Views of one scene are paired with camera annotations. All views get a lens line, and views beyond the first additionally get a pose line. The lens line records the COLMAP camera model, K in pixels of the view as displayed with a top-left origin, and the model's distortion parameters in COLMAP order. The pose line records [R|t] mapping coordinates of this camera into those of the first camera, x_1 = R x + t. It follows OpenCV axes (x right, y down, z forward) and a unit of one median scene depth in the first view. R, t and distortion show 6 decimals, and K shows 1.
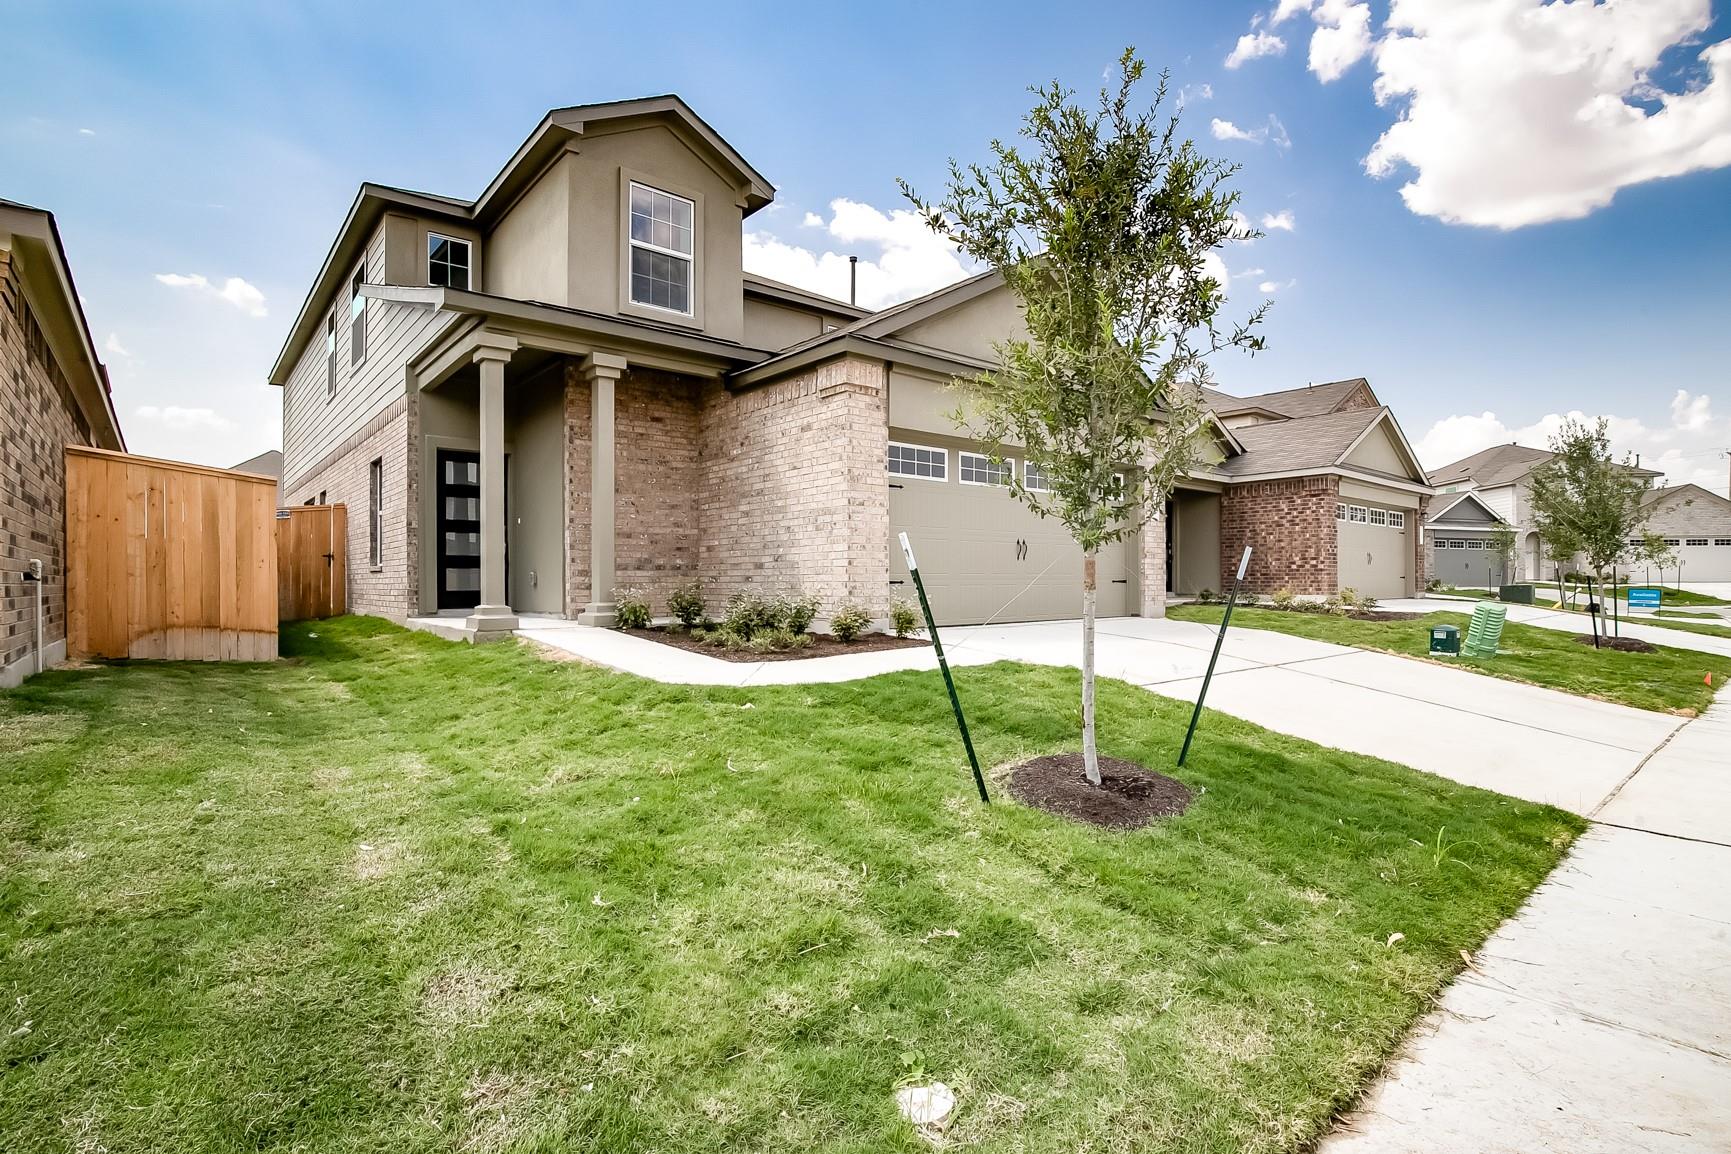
lens RADIAL K [[830.1, 0, 864.4], [0, 830.1, 579.2], [0, 0, 1]] dist [-0.018419, 0.001520]
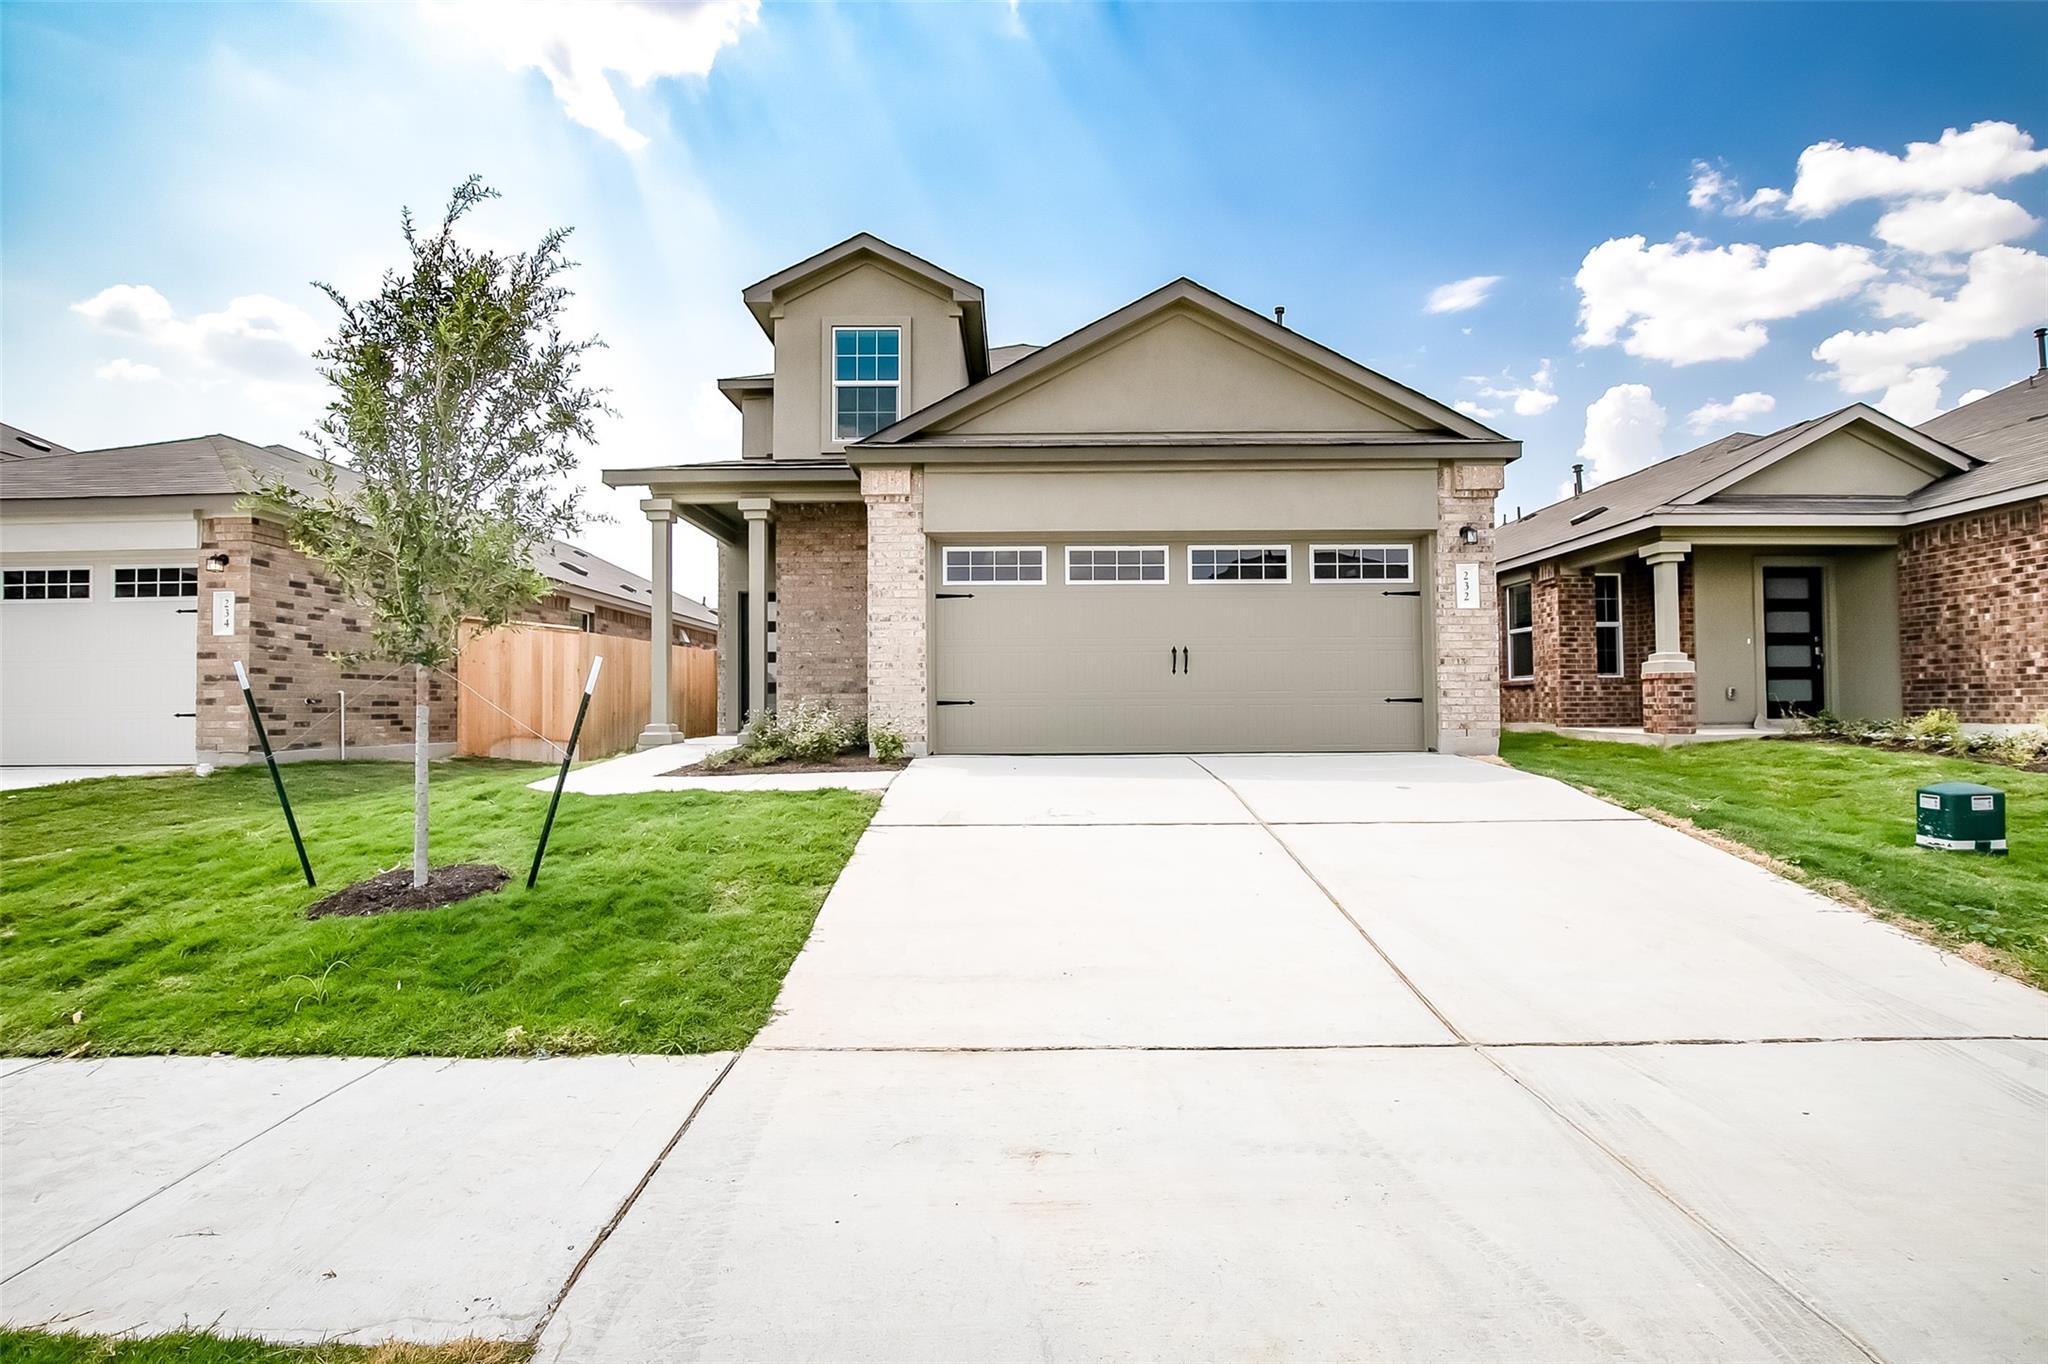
lens RADIAL K [[934.1, 0, 1023.8], [0, 934.1, 689.3], [0, 0, 1]] dist [-0.016255, -0.000228]
pose [[0.770361, -0.016148, -0.637403, 0.693657], [0.004860, 0.999799, -0.019456, 0.008594], [0.637589, 0.011891, 0.770285, 0.250039]]
